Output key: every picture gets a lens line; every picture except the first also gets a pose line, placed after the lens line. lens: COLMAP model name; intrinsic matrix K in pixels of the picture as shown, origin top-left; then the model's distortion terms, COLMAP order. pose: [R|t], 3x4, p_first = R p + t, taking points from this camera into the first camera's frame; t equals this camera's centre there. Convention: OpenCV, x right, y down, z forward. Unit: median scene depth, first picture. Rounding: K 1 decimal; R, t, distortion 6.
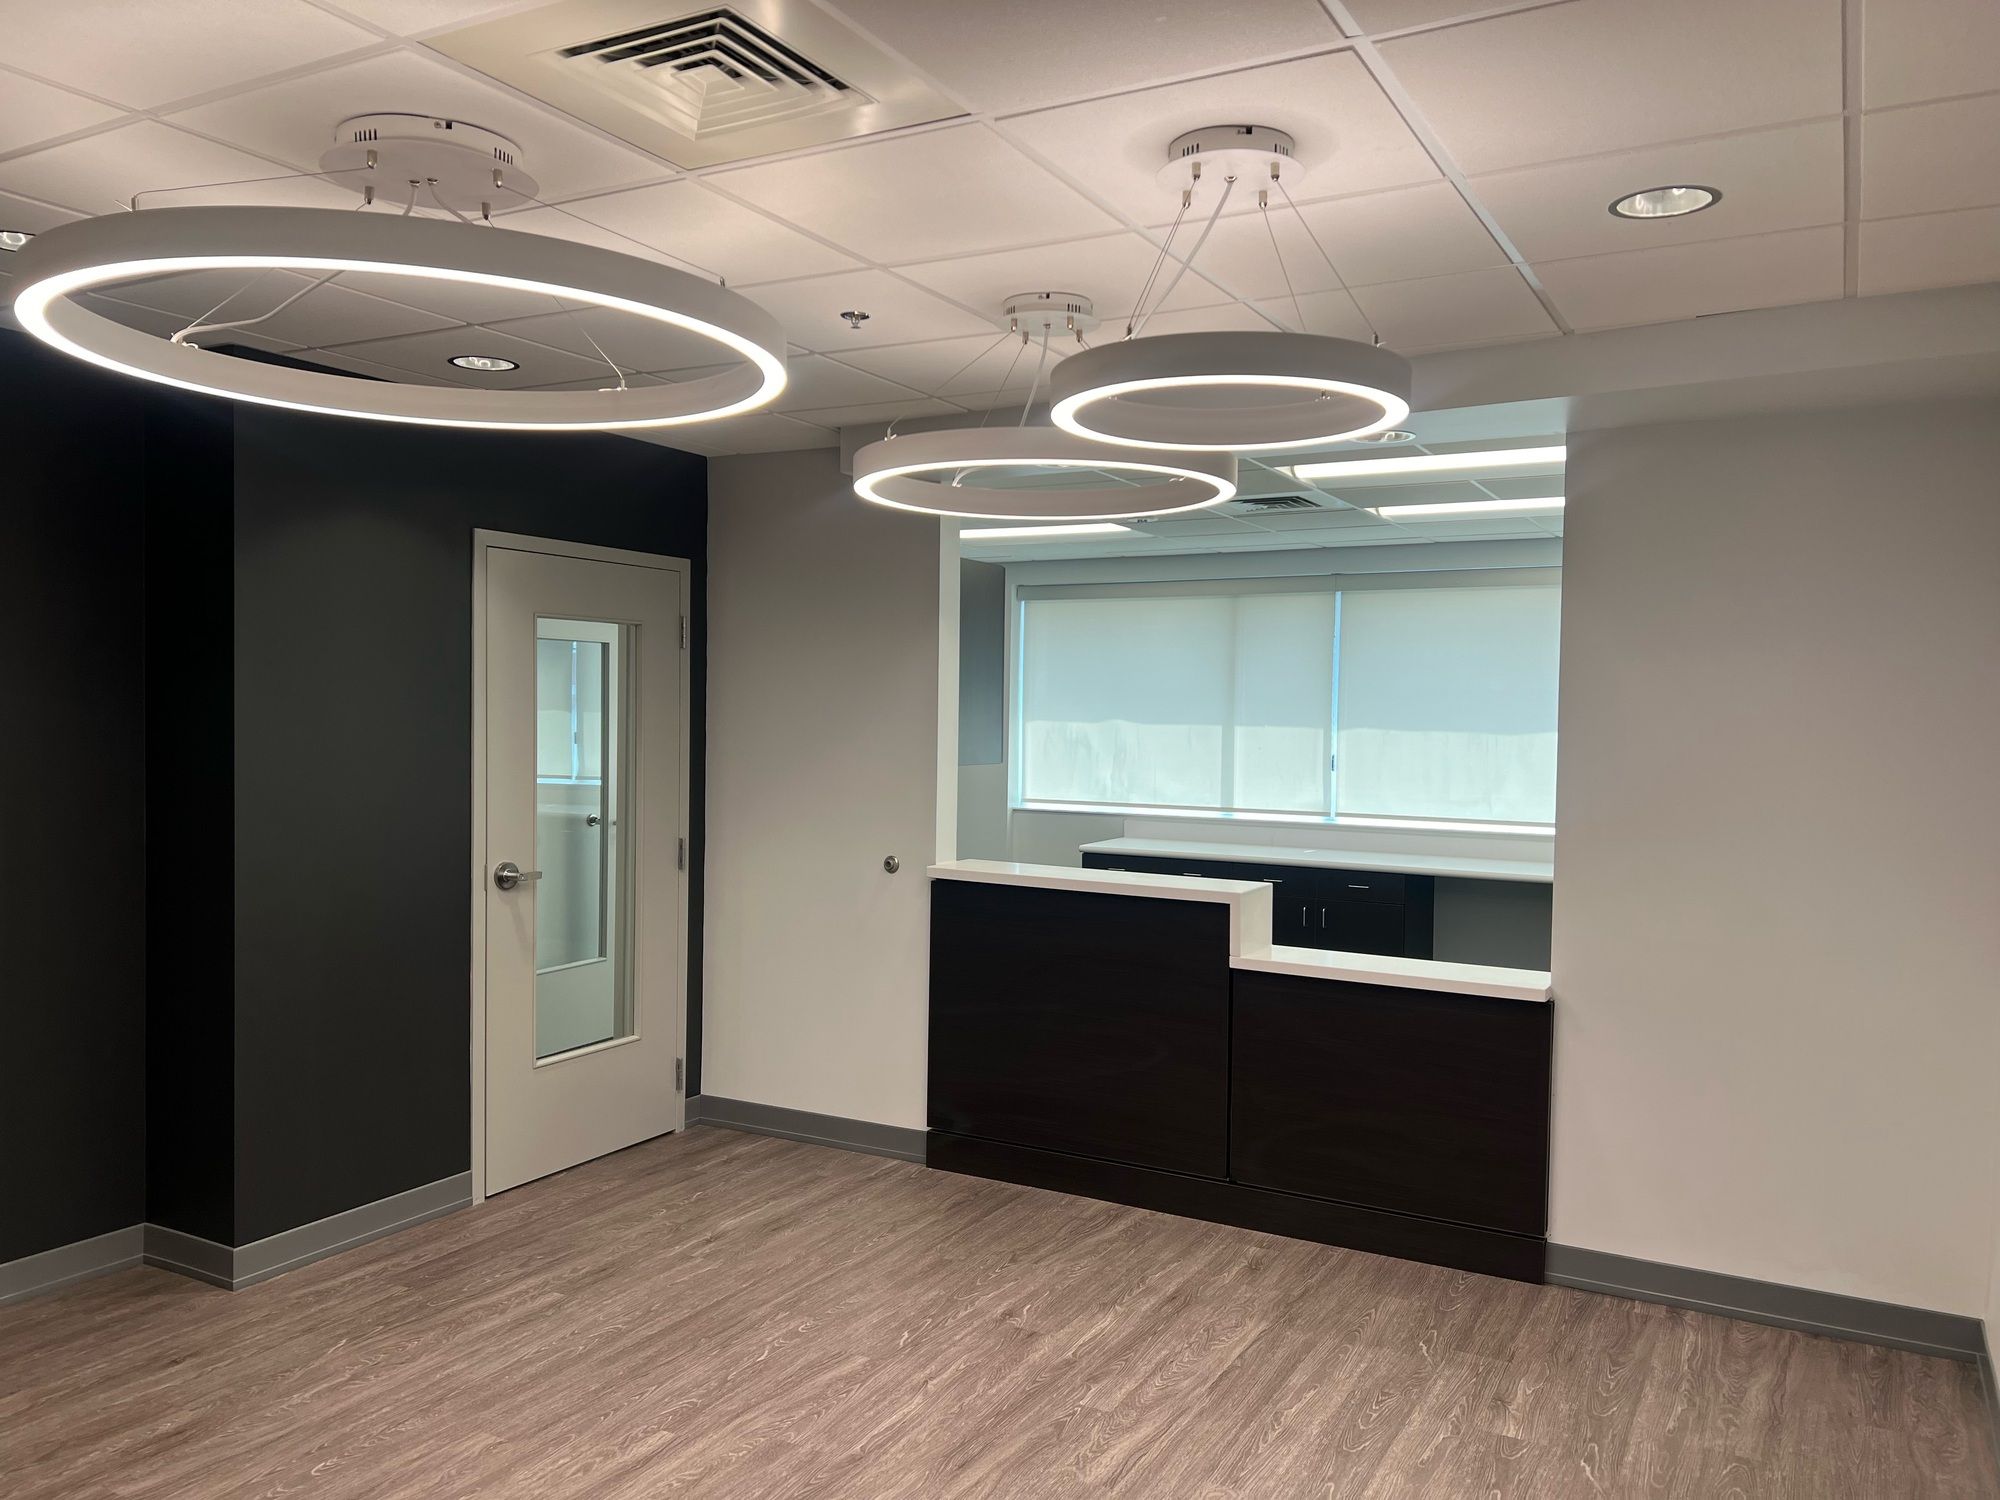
lens RADIAL K [[1510.9, 0, 1001.1], [0, 1510.9, 747.0], [0, 0, 1]] dist [0.027818, -0.055026]
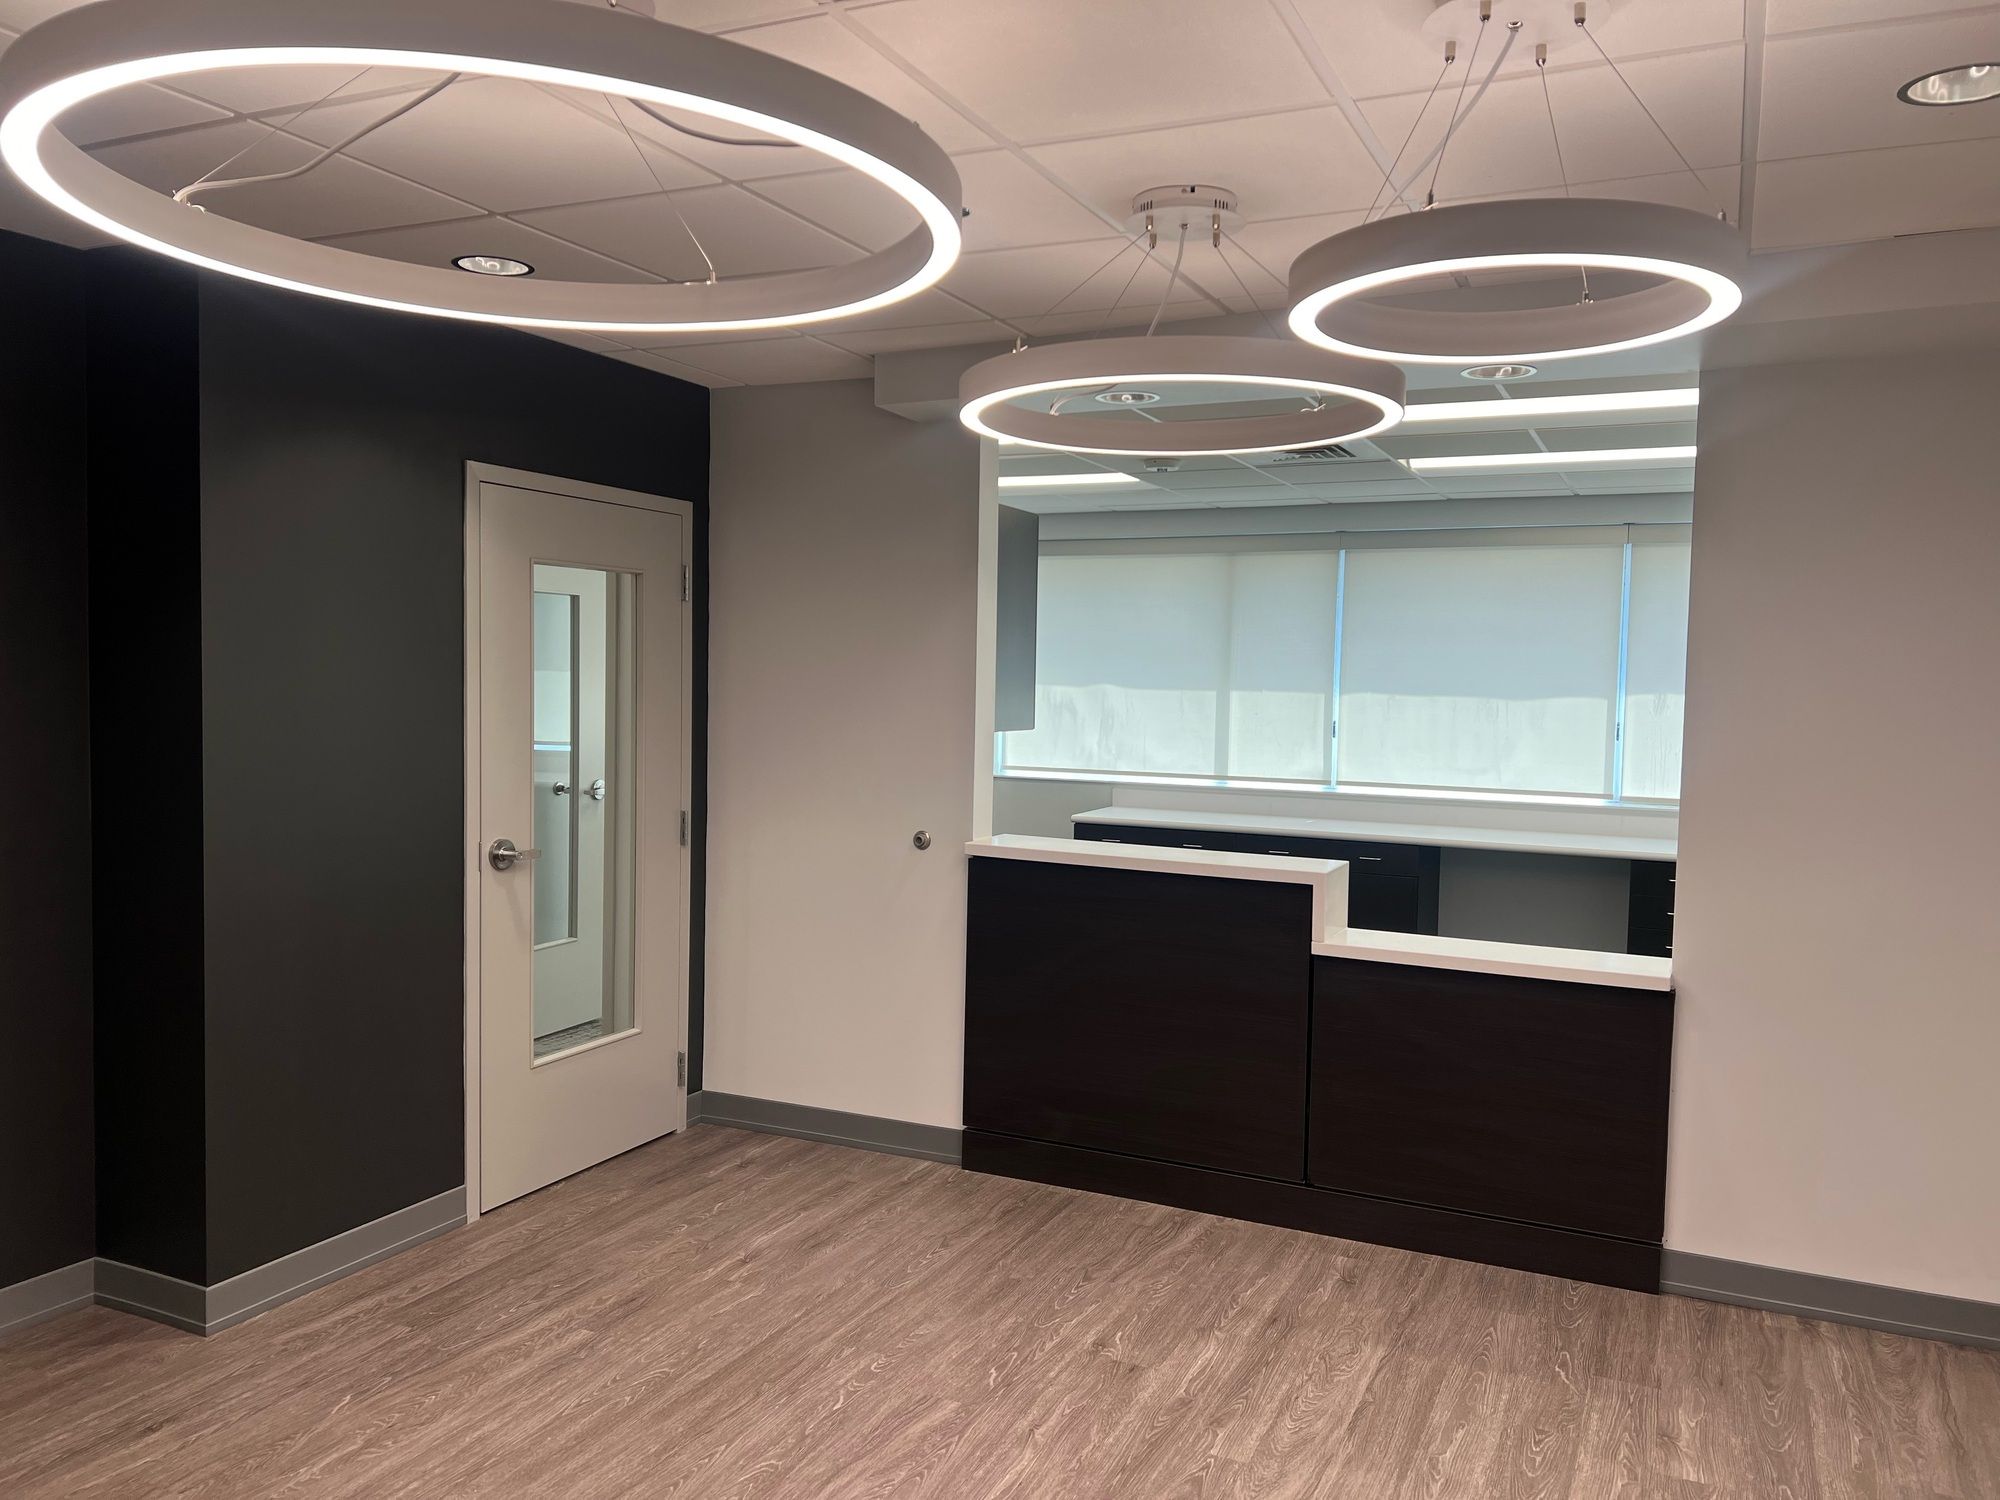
lens RADIAL K [[1512.9, 0, 1000.0], [0, 1512.9, 750.0], [0, 0, 1]] dist [0.037071, -0.062240]
pose [[0.997913, 0.002530, 0.064530, -0.104338], [-0.004209, 0.999656, 0.025894, -0.000580], [-0.064442, -0.026112, 0.997580, 0.105635]]
